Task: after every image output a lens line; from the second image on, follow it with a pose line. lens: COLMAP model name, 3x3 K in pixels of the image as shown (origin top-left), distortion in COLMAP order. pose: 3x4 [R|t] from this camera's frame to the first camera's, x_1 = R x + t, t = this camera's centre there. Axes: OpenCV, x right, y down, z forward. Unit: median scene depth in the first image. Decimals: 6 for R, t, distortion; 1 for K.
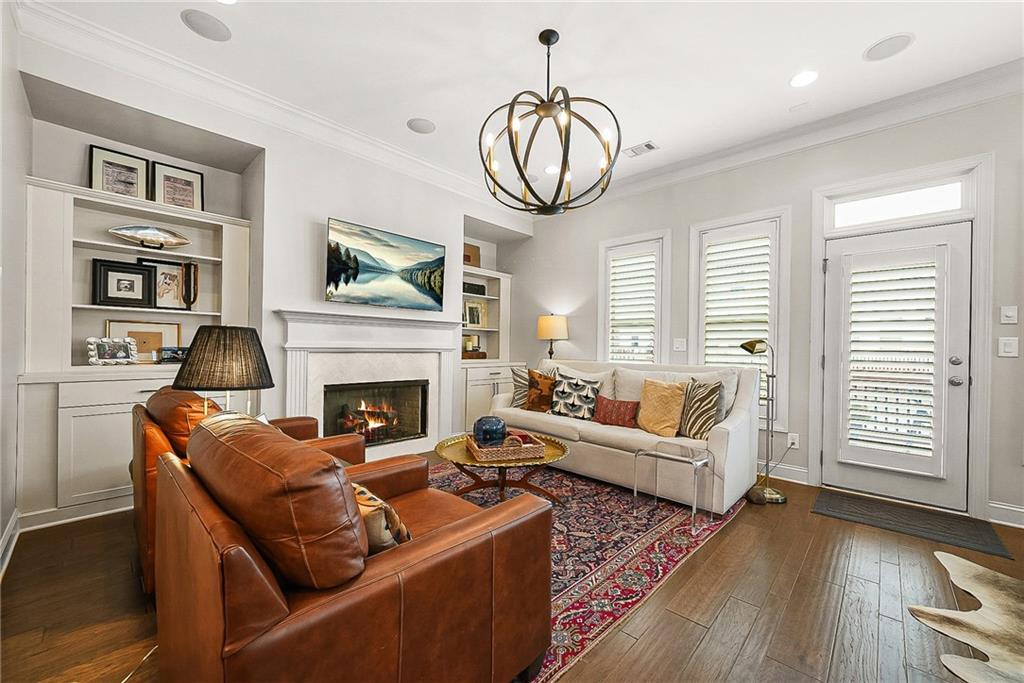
lens RADIAL K [[398.3, 0, 514.4], [0, 398.3, 348.4], [0, 0, 1]] dist [0.008136, 0.000841]
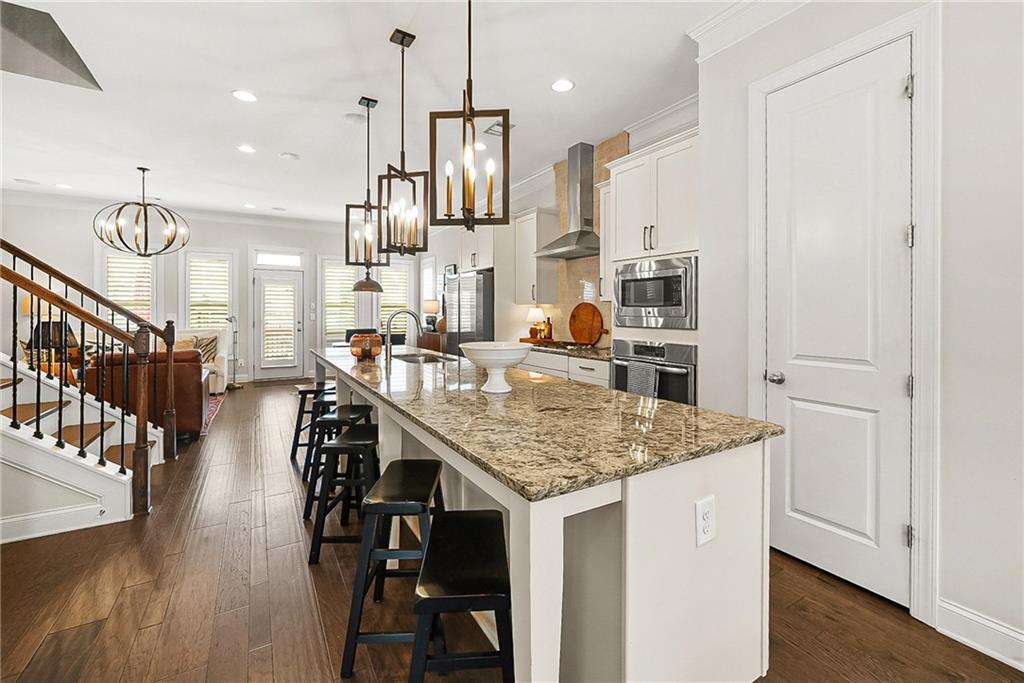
lens RADIAL K [[398.3, 0, 507.7], [0, 398.3, 311.0], [0, 0, 1]] dist [0.008136, 0.000841]
pose [[0.259301, -0.008144, 0.965762, -1.155721], [0.003831, 0.999965, 0.007404, -0.060328], [-0.965789, 0.001780, 0.259323, -1.071669]]
